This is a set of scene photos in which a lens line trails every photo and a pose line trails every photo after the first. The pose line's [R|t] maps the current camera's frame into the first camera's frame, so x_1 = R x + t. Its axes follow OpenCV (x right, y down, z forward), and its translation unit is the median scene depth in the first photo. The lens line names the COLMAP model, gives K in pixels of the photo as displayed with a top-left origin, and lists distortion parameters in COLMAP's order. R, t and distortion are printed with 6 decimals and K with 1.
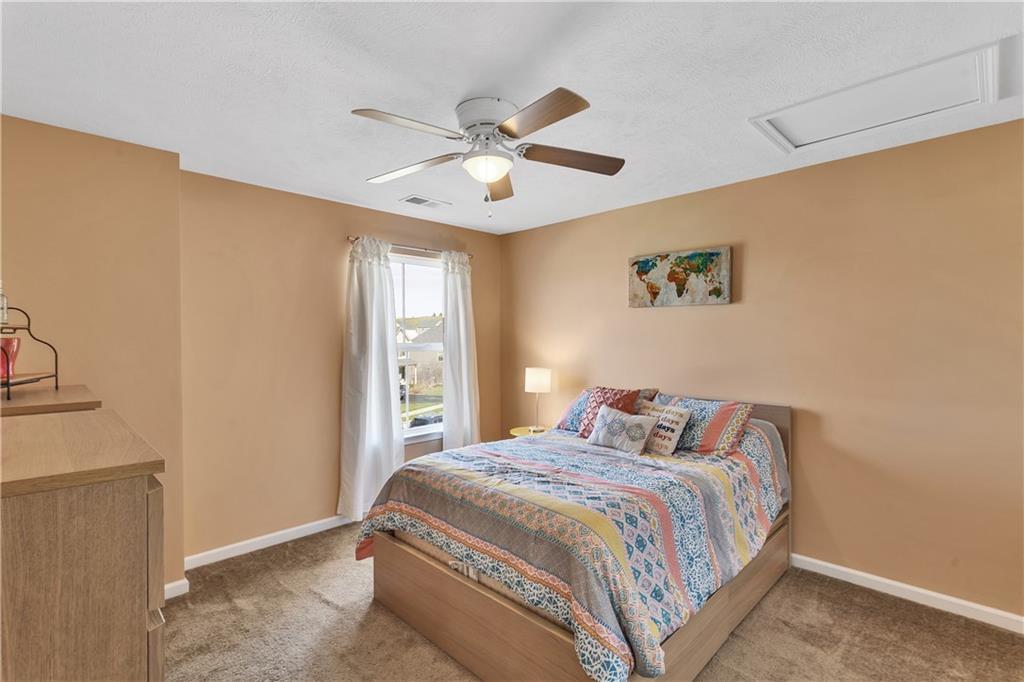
lens RADIAL K [[482.5, 0, 512.0], [0, 482.5, 341.0], [0, 0, 1]] dist [0.014320, 0.000600]
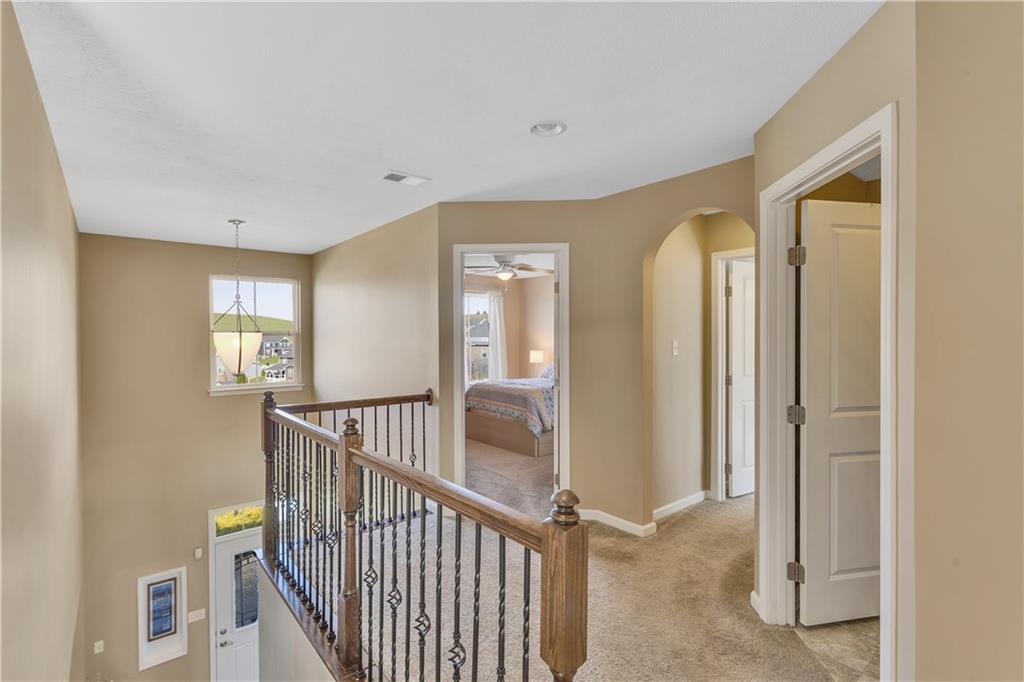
lens RADIAL K [[482.5, 0, 512.0], [0, 482.5, 341.0], [0, 0, 1]] dist [0.014320, 0.000600]
pose [[0.995940, 0.001941, -0.090001, 0.131781], [-0.001383, 0.999979, 0.006263, 0.005751], [0.090012, -0.006113, 0.995922, -0.968112]]
